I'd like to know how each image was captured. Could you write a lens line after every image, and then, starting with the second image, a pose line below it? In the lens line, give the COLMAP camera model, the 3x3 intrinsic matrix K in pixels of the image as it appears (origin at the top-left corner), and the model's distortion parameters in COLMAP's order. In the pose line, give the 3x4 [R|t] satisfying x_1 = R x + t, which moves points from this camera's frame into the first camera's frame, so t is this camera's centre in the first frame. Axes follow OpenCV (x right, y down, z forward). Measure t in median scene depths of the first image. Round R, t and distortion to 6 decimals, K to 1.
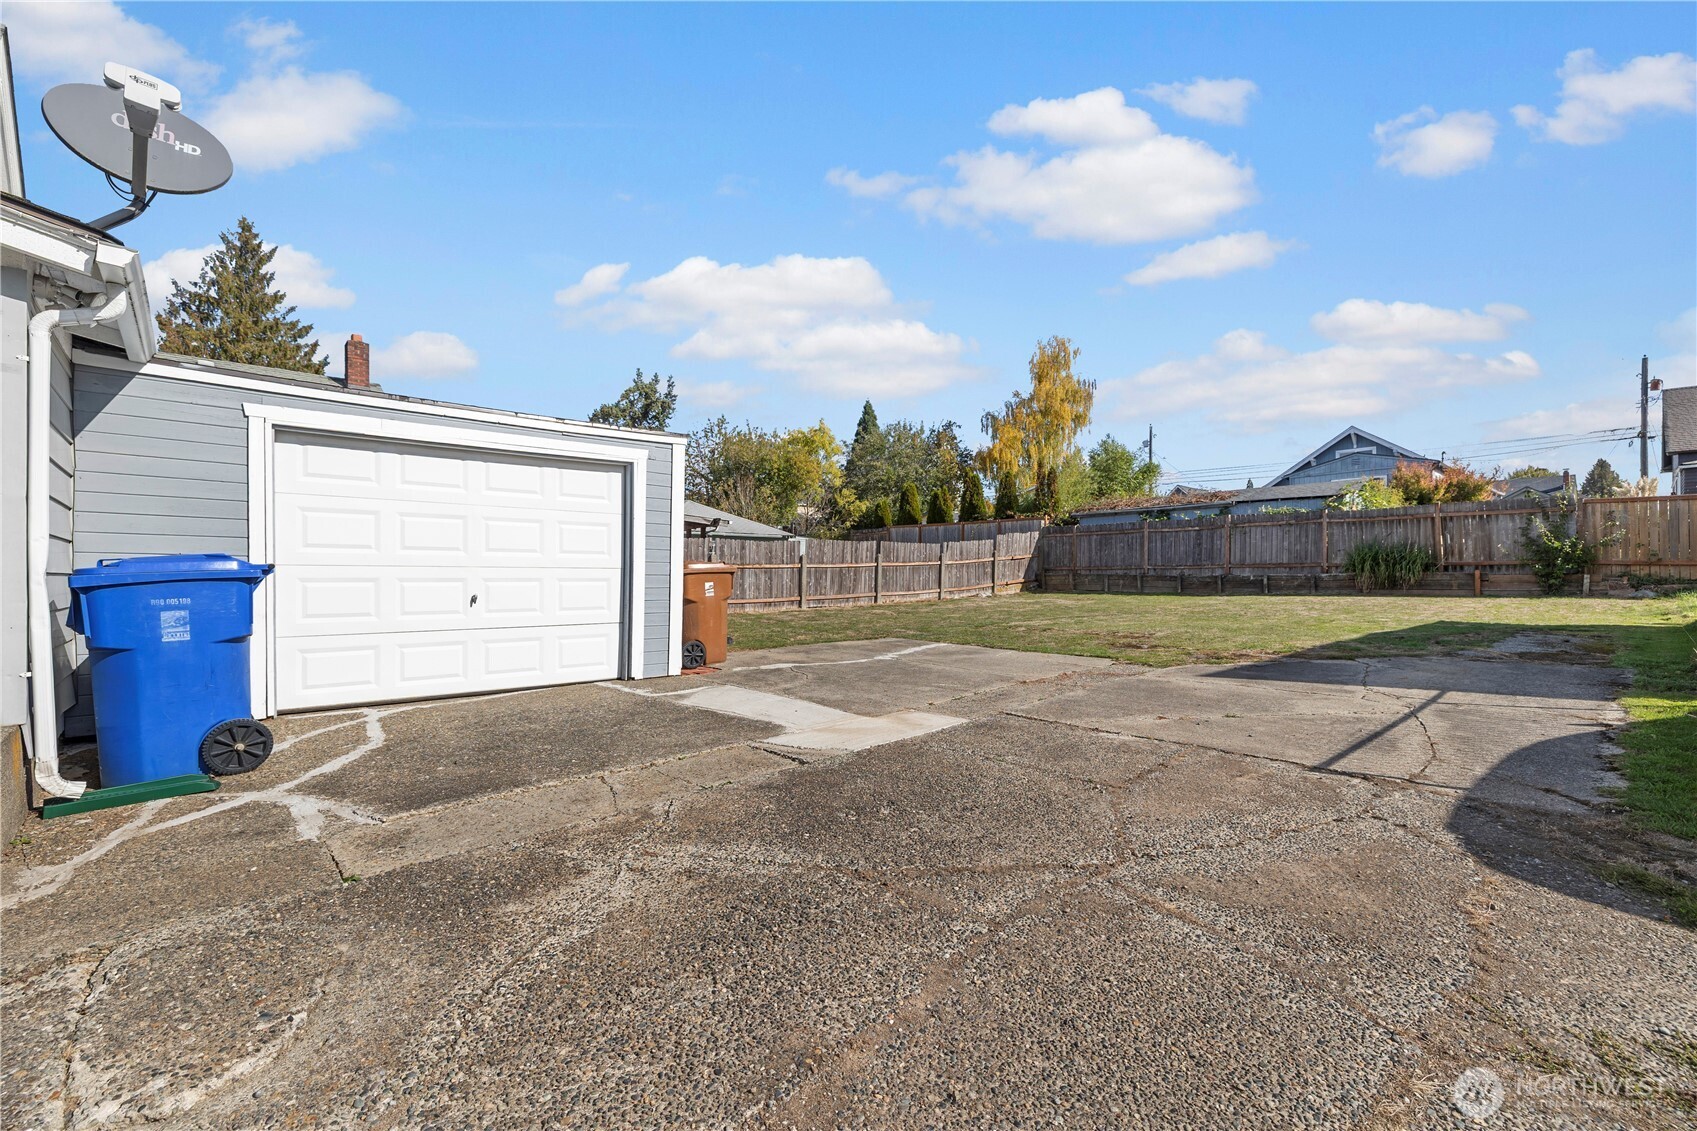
lens RADIAL K [[730.3, 0, 845.5], [0, 730.3, 575.4], [0, 0, 1]] dist [-0.001675, -0.000314]
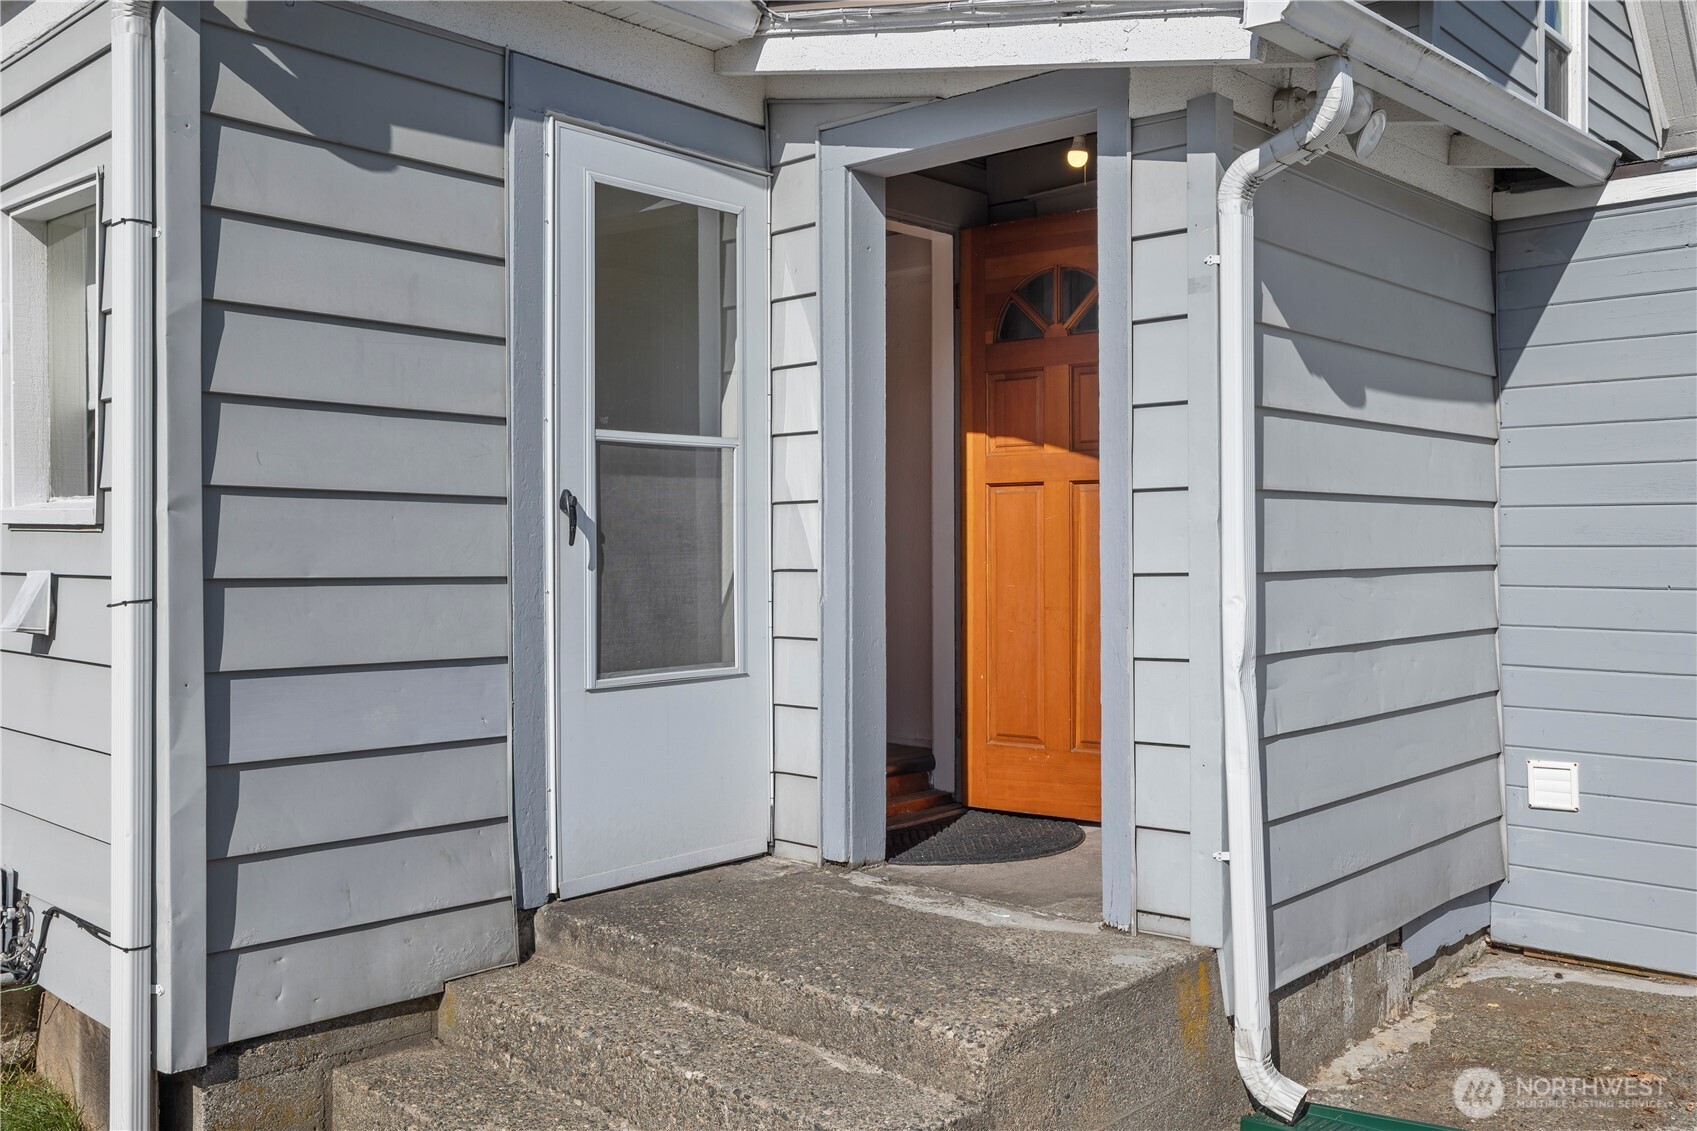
lens RADIAL K [[1474.7, 0, 846.3], [0, 1474.7, 553.4], [0, 0, 1]] dist [0.019892, 0.002852]
pose [[0.069252, -0.005475, -0.997584, -0.068489], [0.012982, 0.999905, -0.004586, -0.079891], [0.997515, -0.012633, 0.069316, 0.638483]]
